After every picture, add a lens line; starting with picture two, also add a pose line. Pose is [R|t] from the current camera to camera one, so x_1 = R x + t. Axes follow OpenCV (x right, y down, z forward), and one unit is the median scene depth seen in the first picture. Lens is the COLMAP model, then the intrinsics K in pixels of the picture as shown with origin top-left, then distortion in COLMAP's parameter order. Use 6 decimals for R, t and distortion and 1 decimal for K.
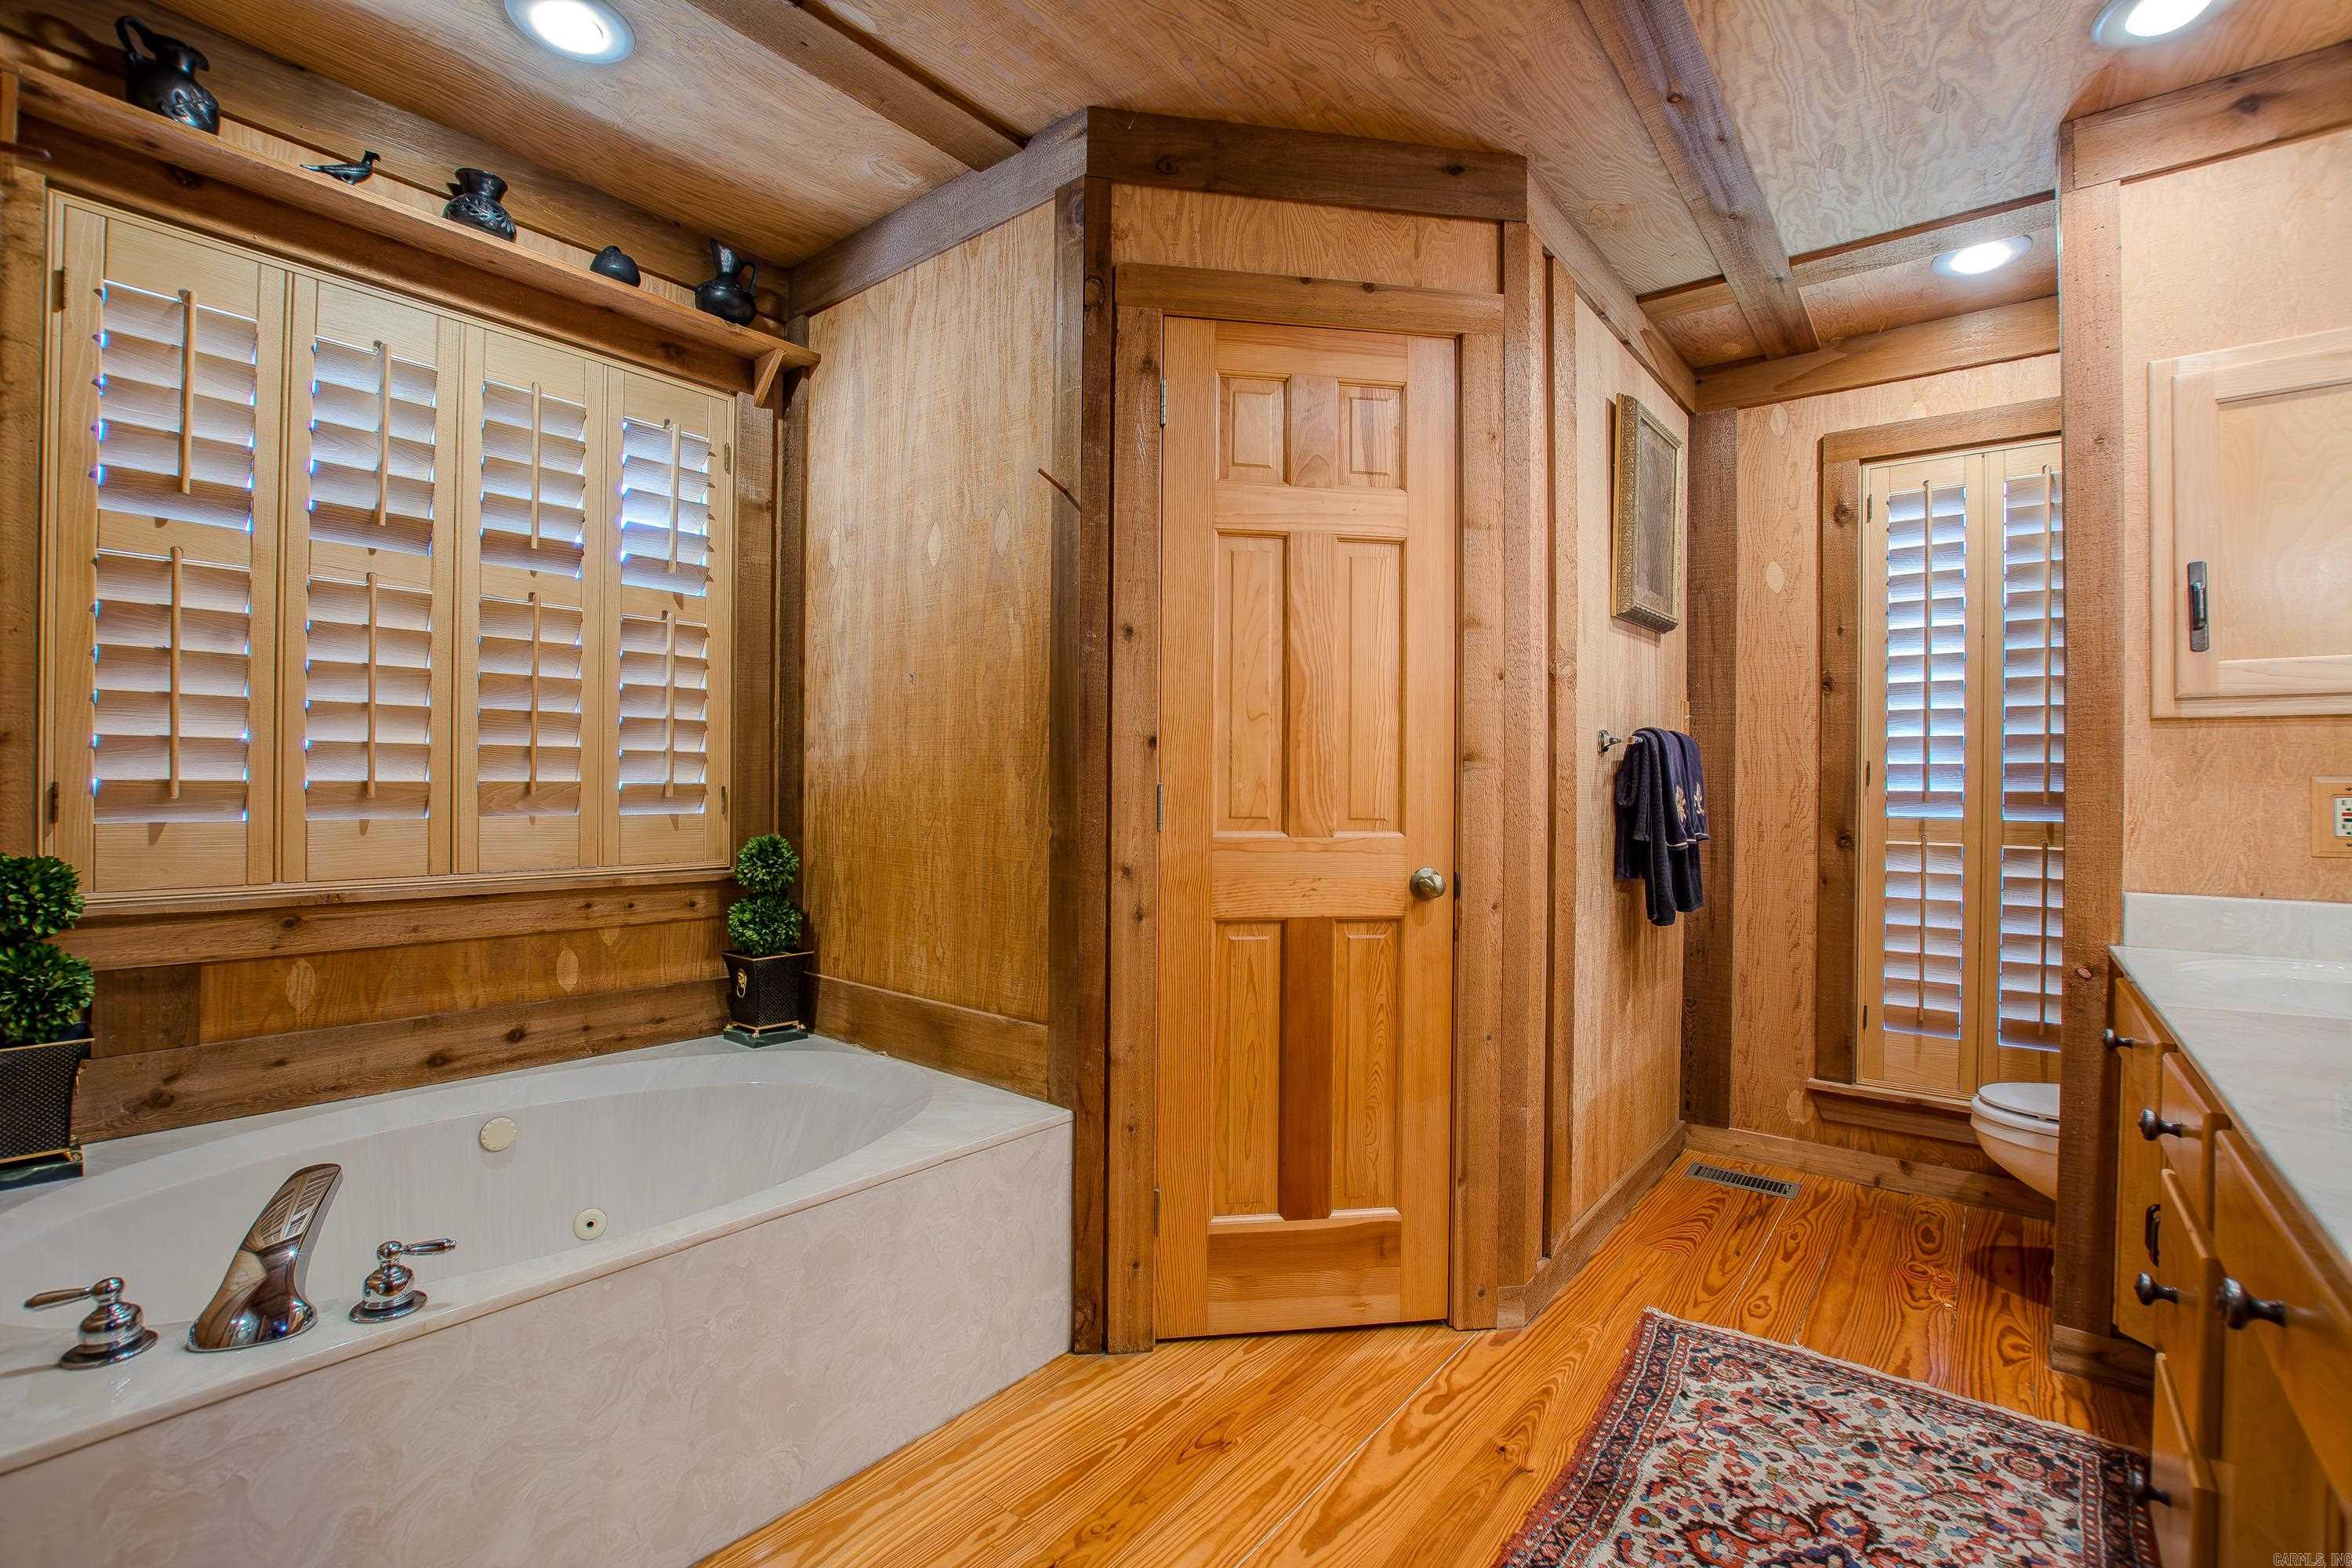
lens RADIAL K [[1060.2, 0, 1167.8], [0, 1060.2, 784.6], [0, 0, 1]] dist [0.000426, -0.001029]
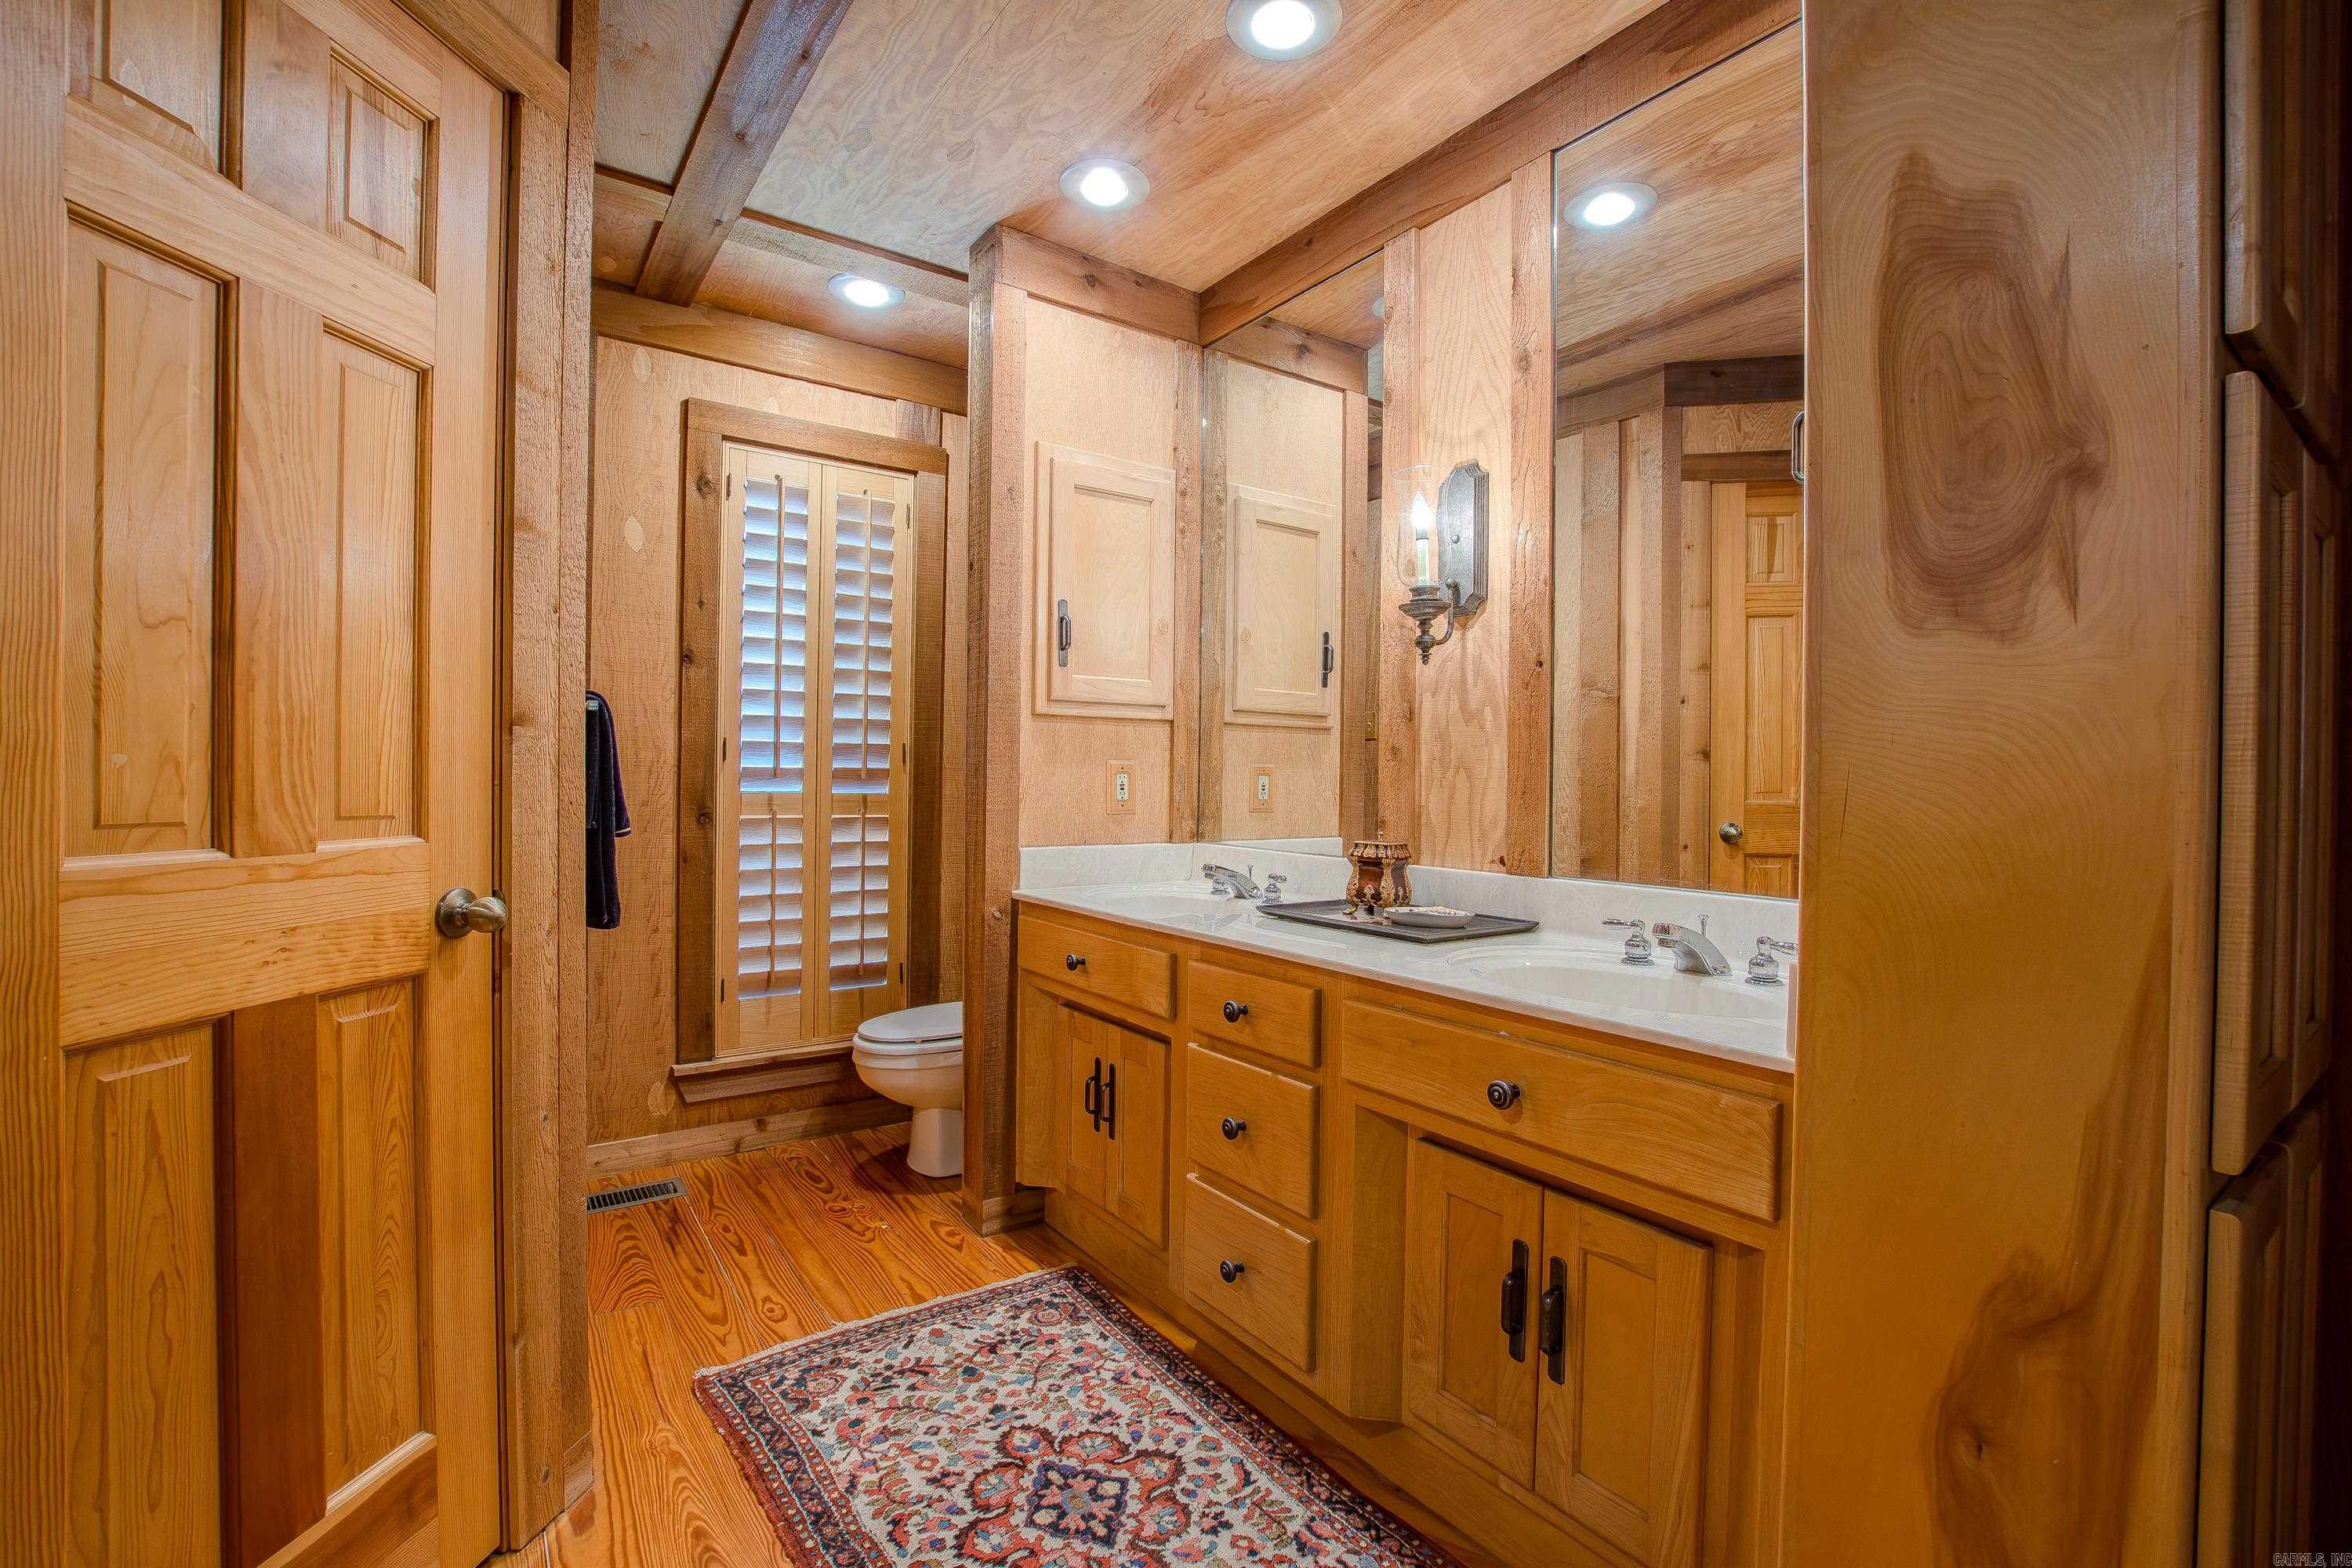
lens RADIAL K [[1006.2, 0, 1394.4], [0, 1006.2, 786.6], [0, 0, 1]] dist [-0.017292, 0.000446]
pose [[0.266988, -0.015683, 0.963572, -0.190648], [-0.011378, 0.999747, 0.019424, -0.002121], [-0.963633, -0.016150, 0.266742, 0.296522]]
